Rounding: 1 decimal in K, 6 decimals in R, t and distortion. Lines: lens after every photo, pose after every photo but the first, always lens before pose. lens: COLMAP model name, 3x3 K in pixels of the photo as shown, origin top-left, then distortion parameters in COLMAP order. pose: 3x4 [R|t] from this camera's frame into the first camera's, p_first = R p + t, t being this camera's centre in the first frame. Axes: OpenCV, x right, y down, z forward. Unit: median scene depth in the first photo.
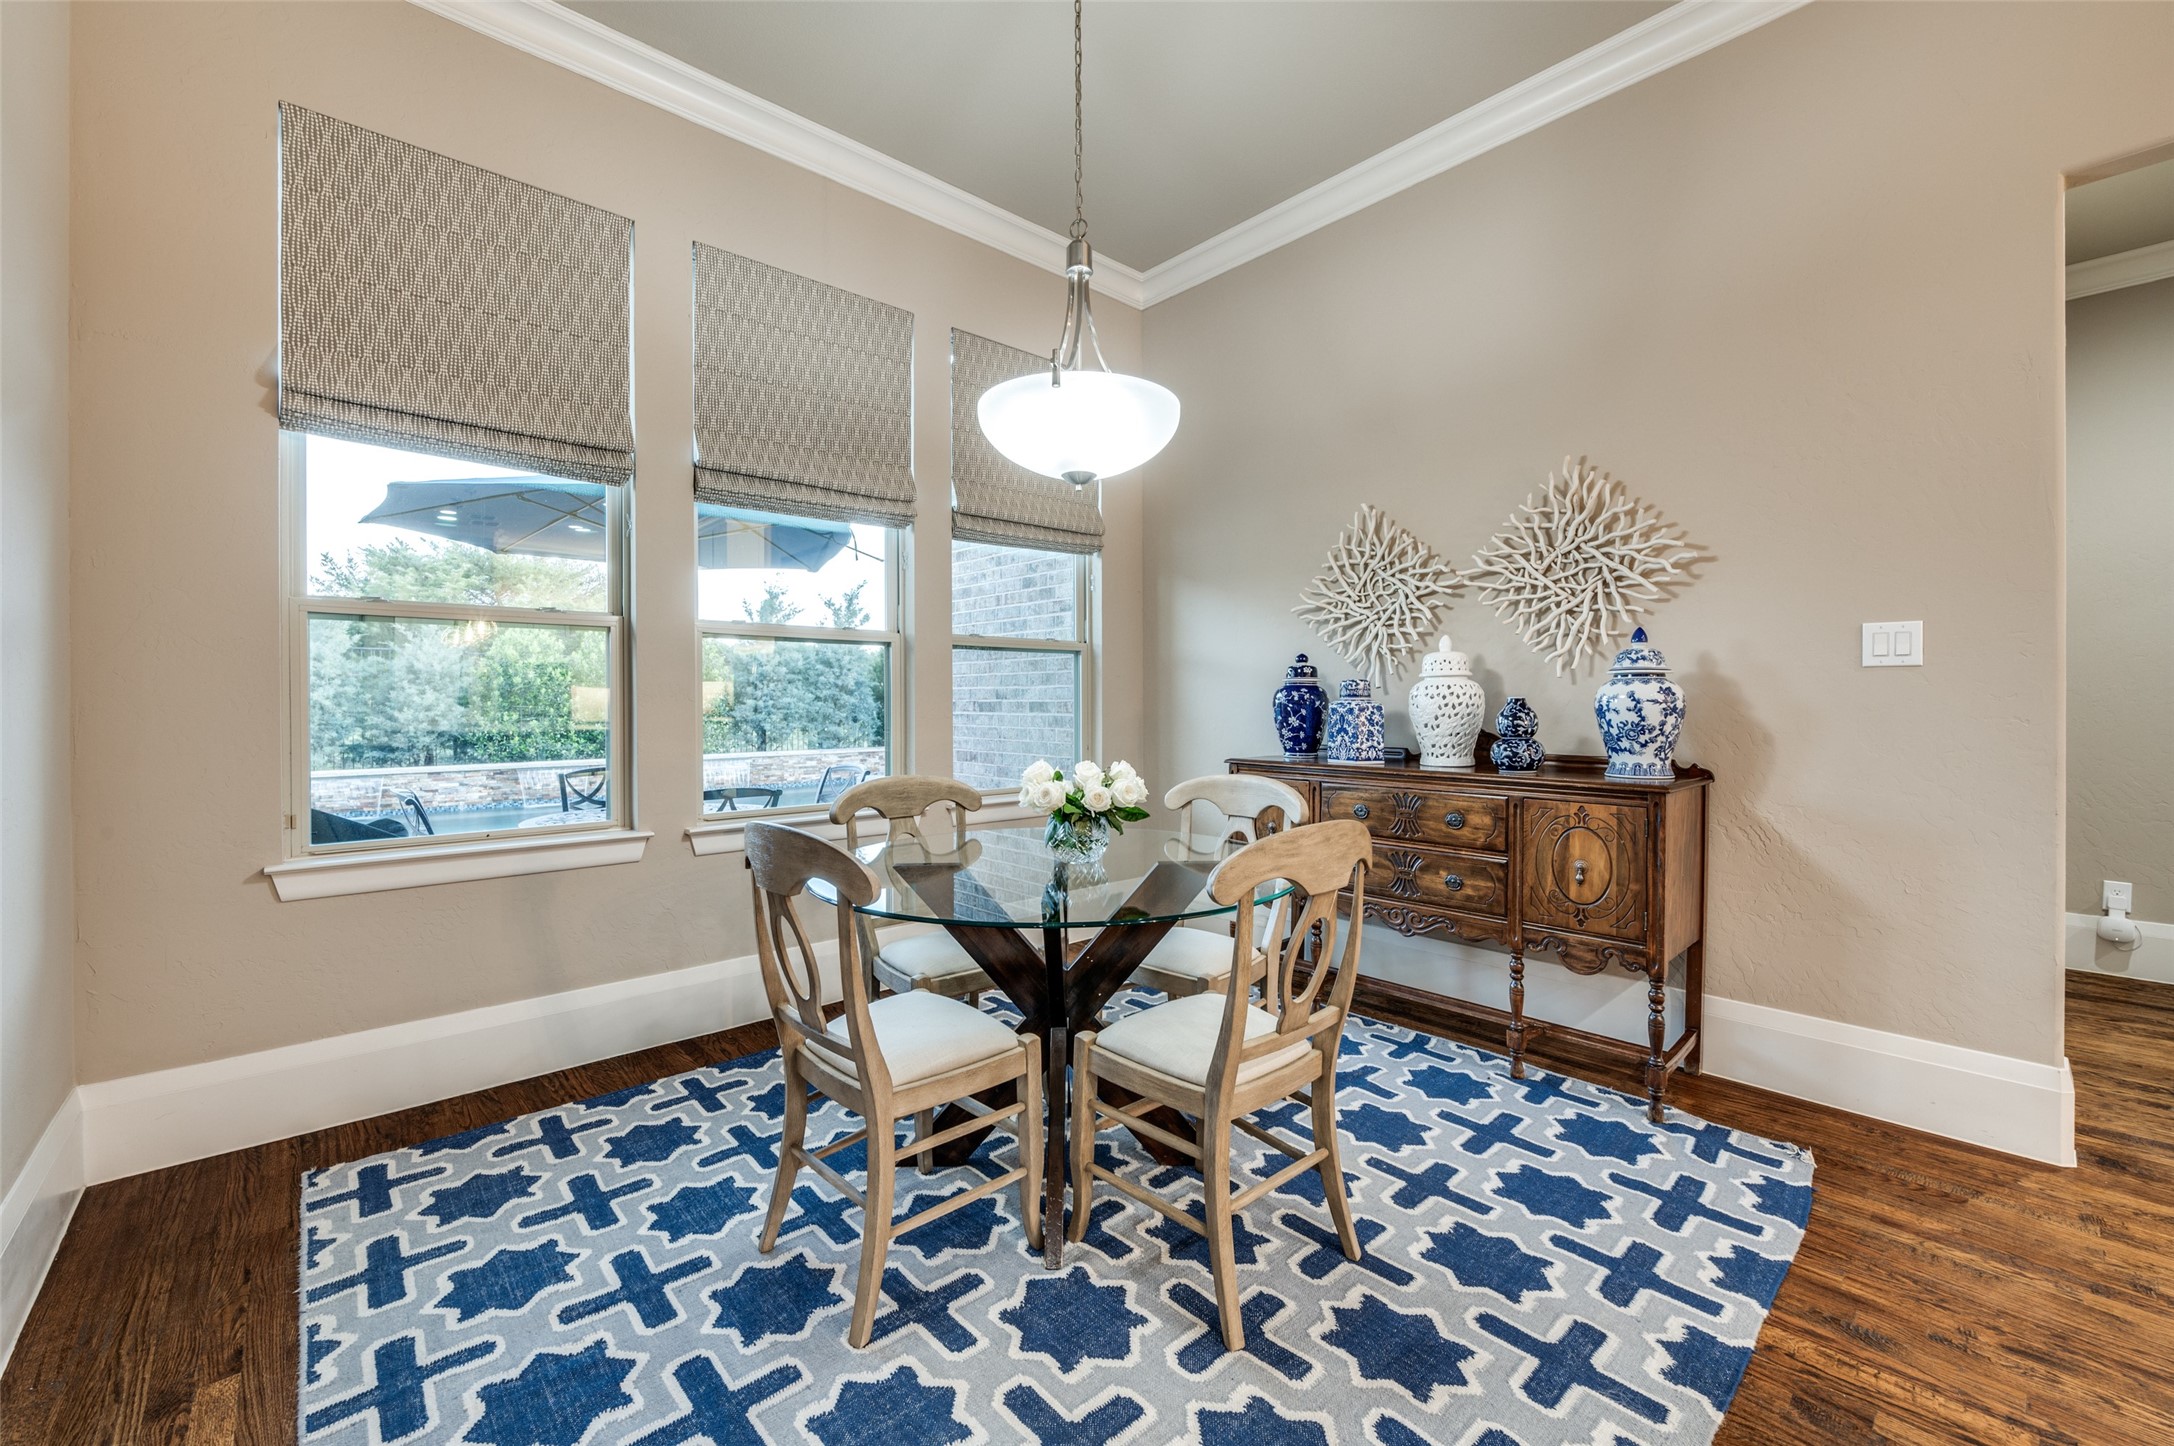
lens RADIAL K [[882.2, 0, 1067.2], [0, 882.2, 707.9], [0, 0, 1]] dist [-0.006108, 0.000870]
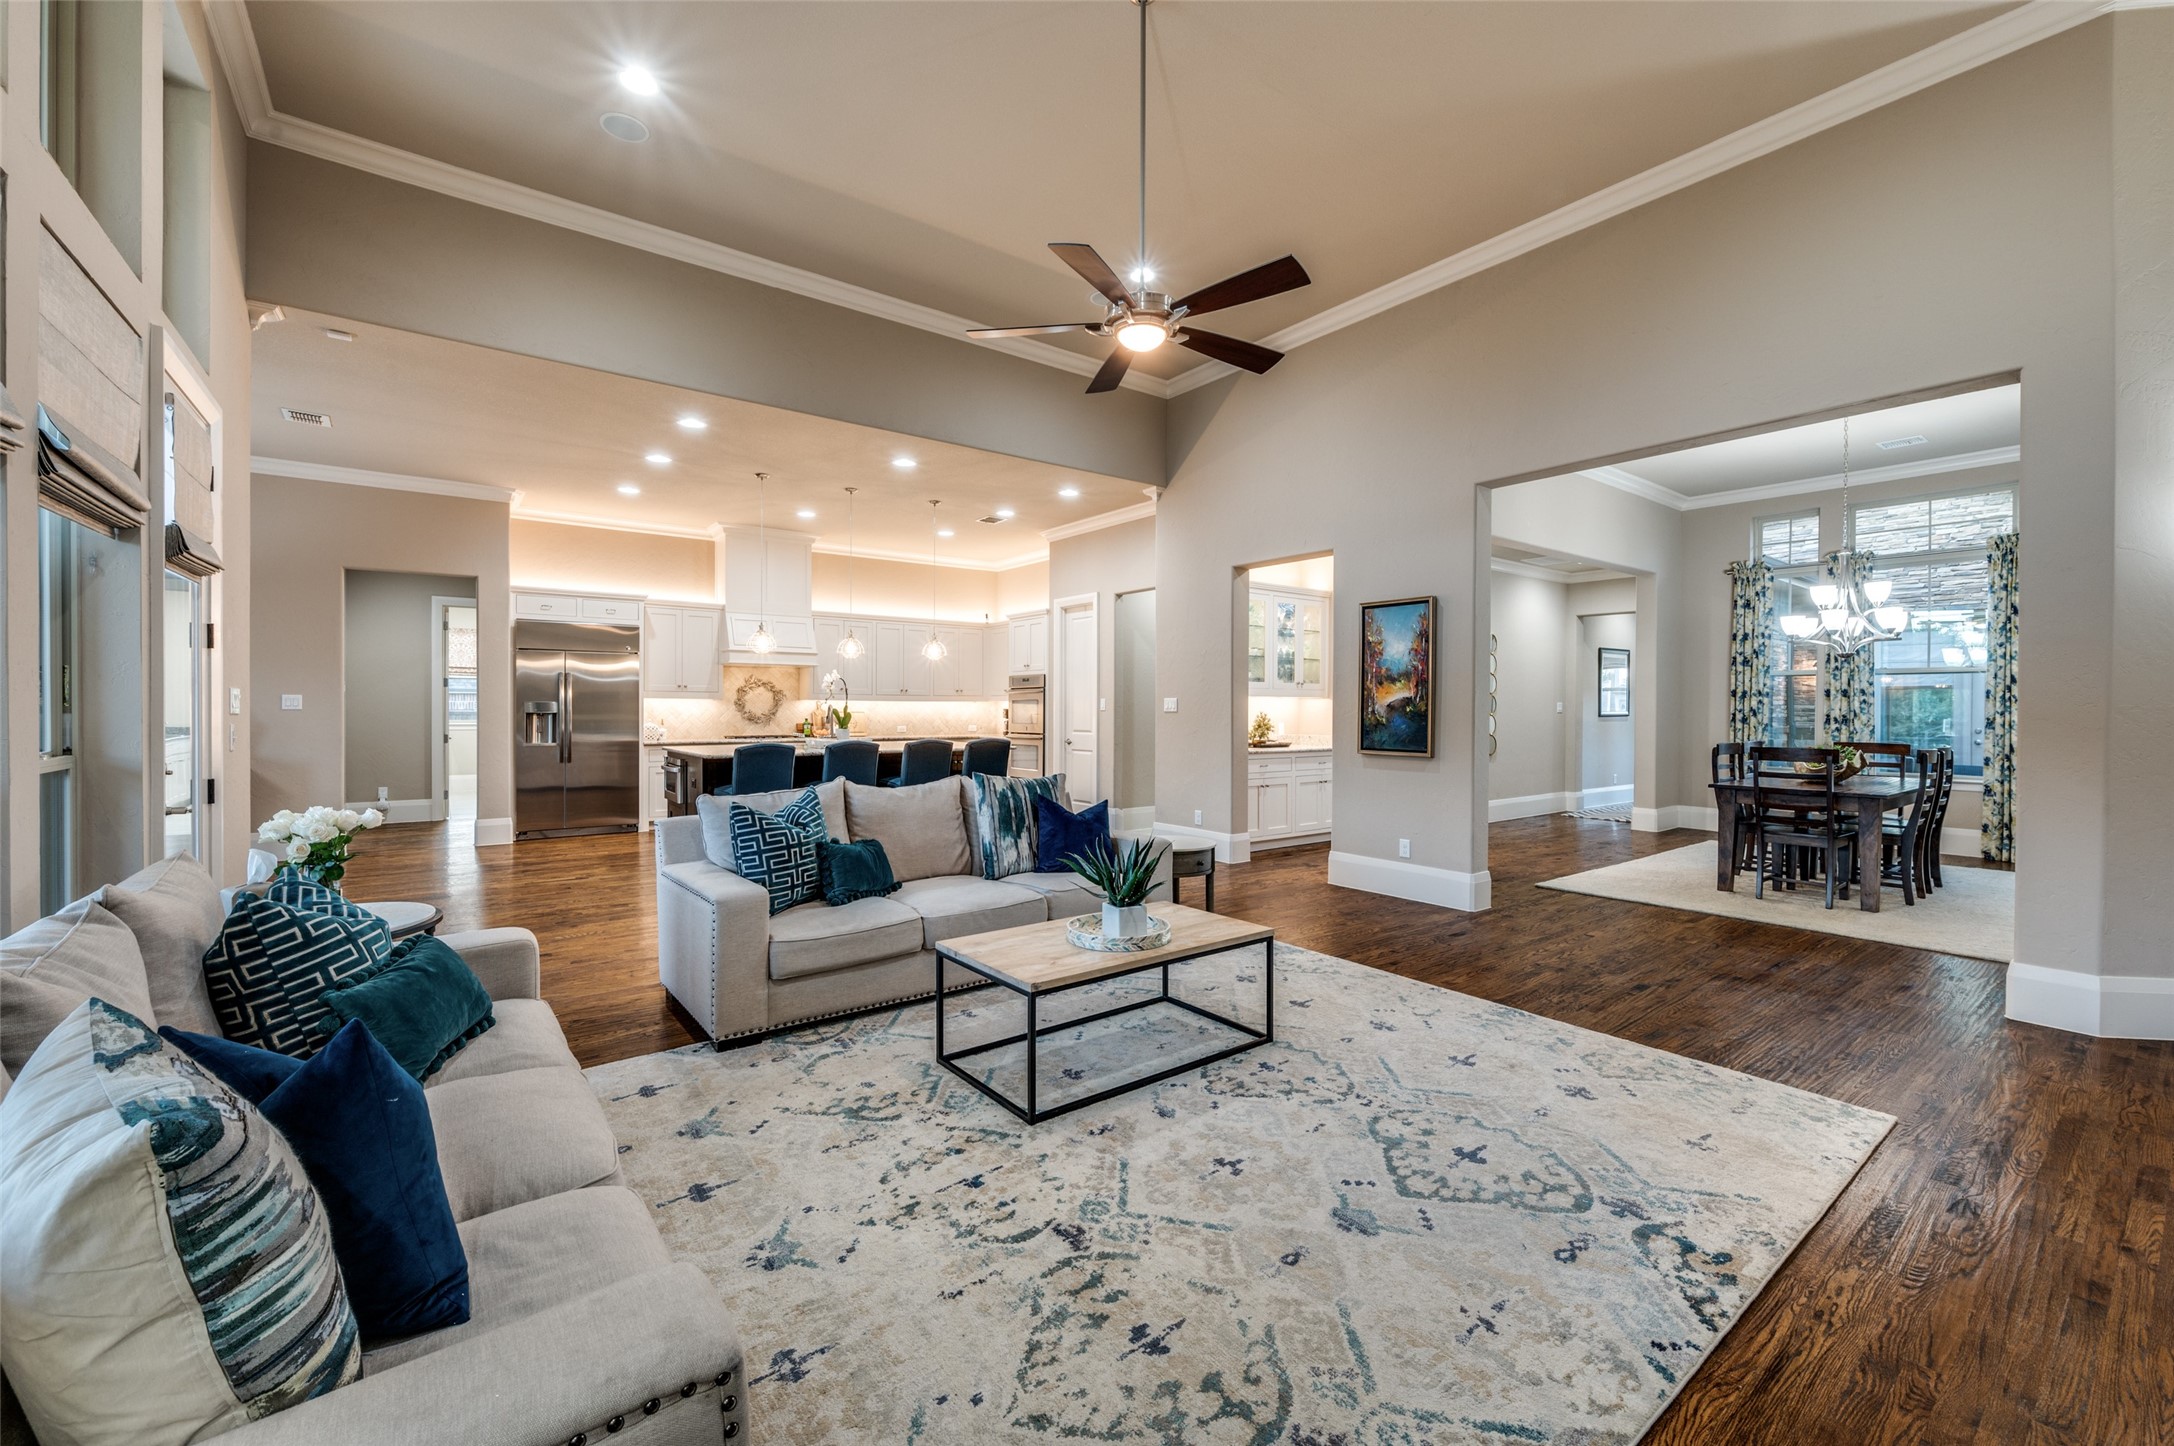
lens RADIAL K [[855.1, 0, 1091.9], [0, 855.1, 711.2], [0, 0, 1]] dist [-0.004521, 0.000354]
pose [[0.057971, 0.001112, 0.998318, -1.424404], [0.002762, 0.999995, -0.001274, -0.023896], [-0.998314, 0.002832, 0.057967, -1.493177]]
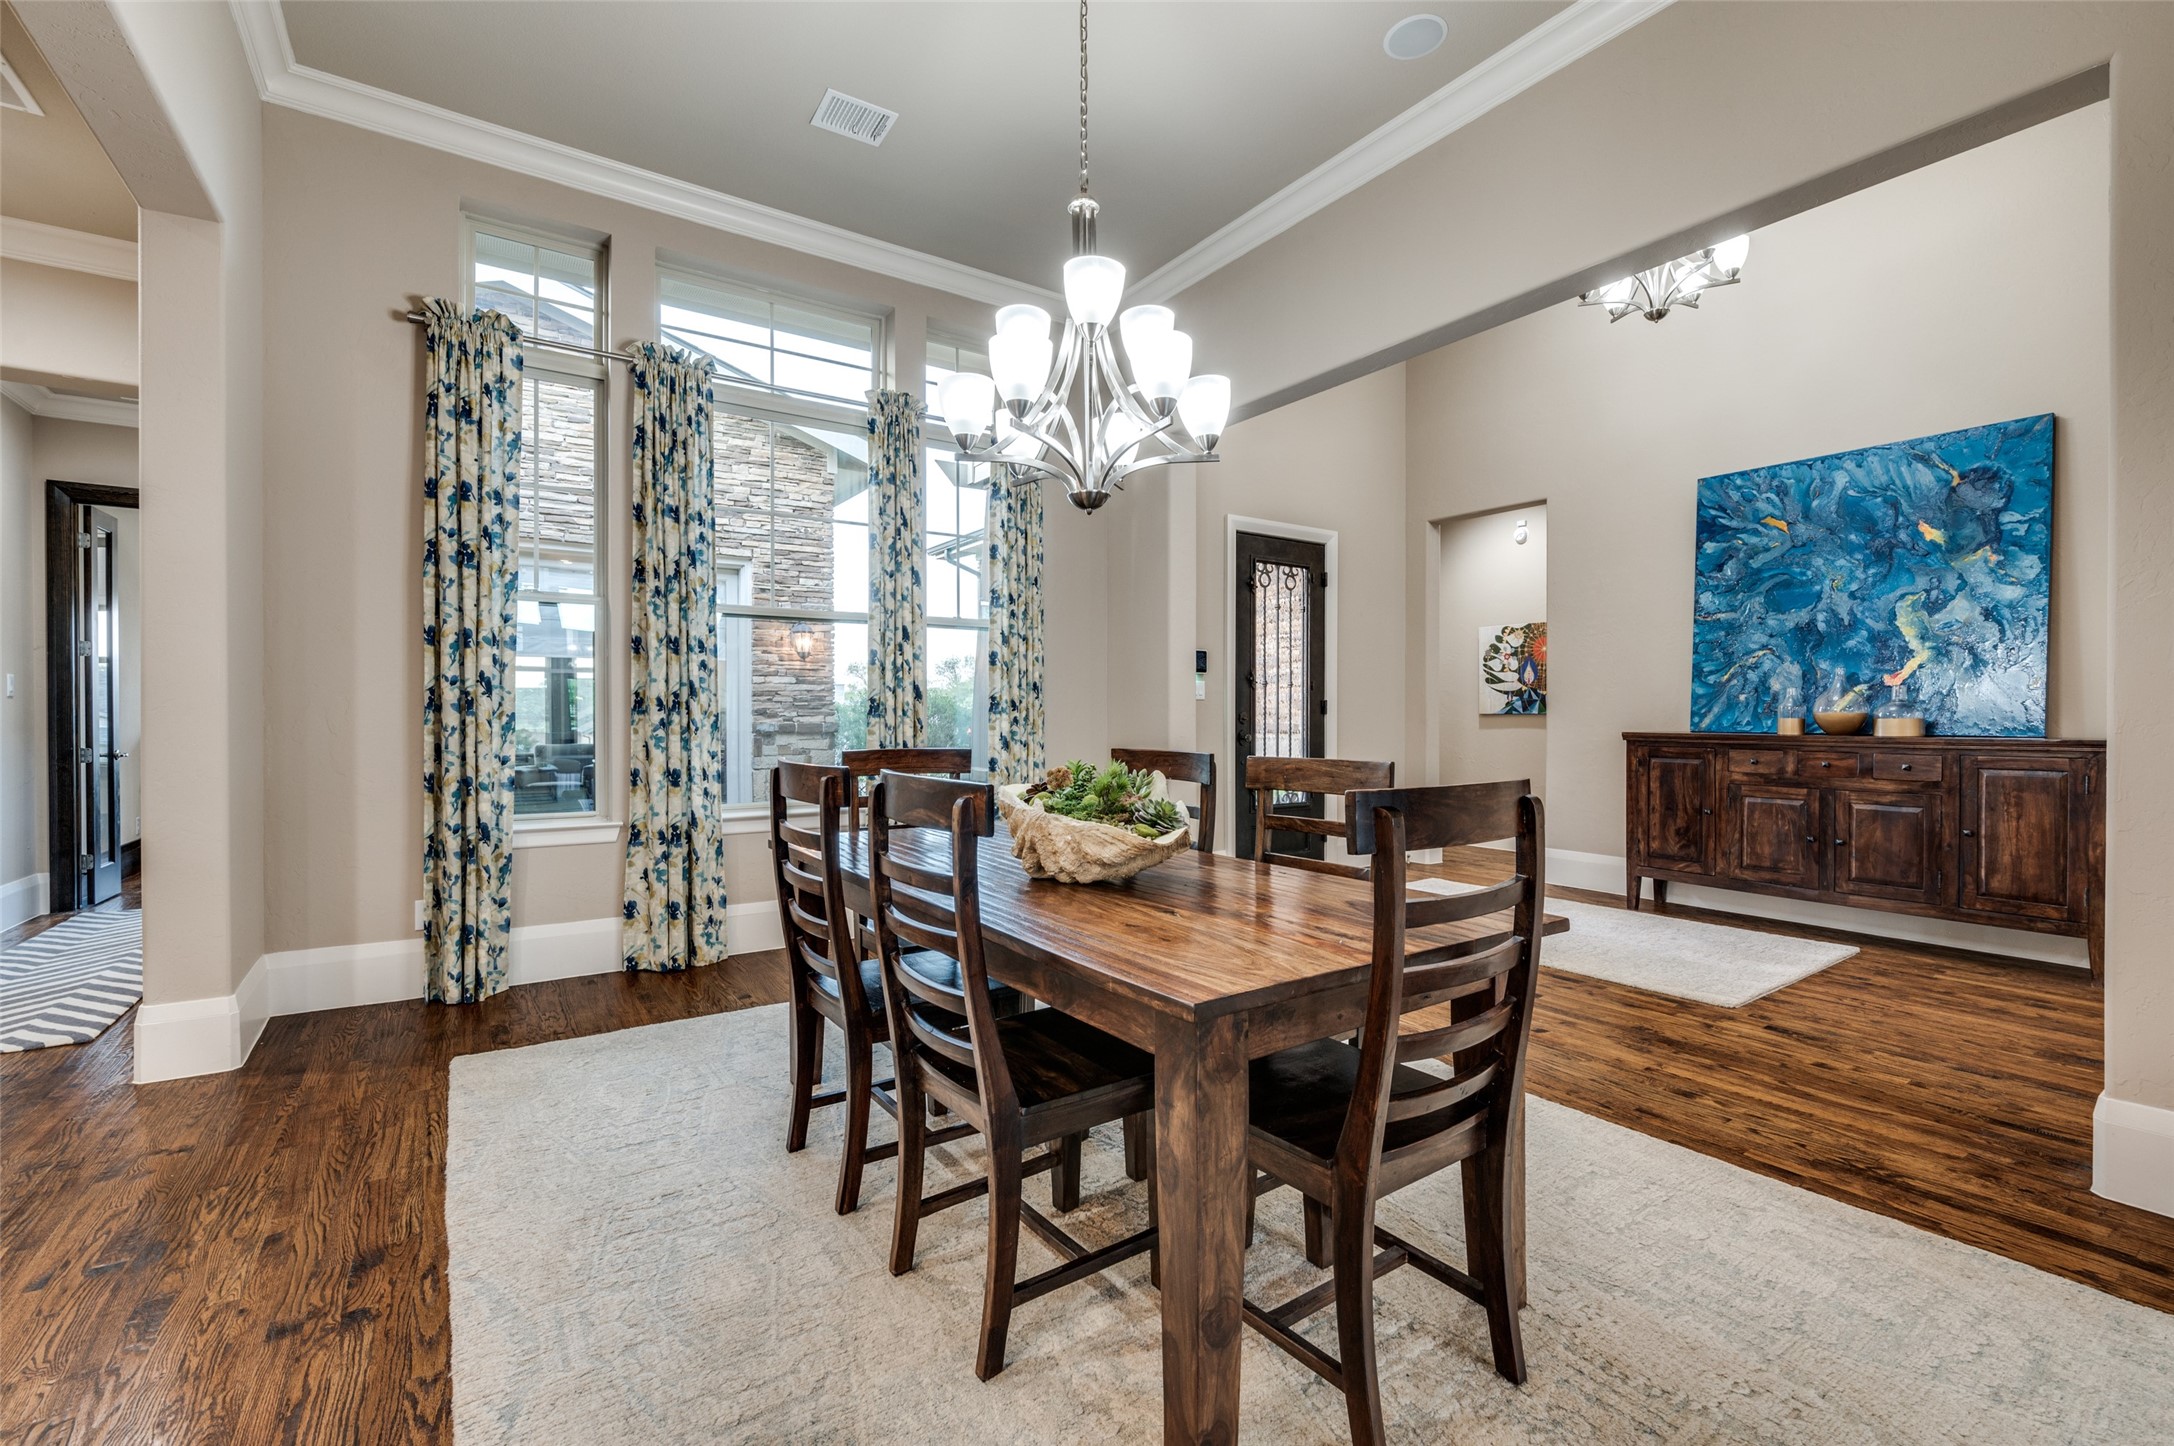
lens RADIAL K [[918.3, 0, 1087.4], [0, 918.3, 716.8], [0, 0, 1]] dist [-0.006559, -0.000369]
pose [[-0.993731, 0.001353, 0.111790, 0.633379], [0.003117, 0.999873, 0.015607, 0.009213], [-0.111755, 0.015857, -0.993609, -2.419470]]
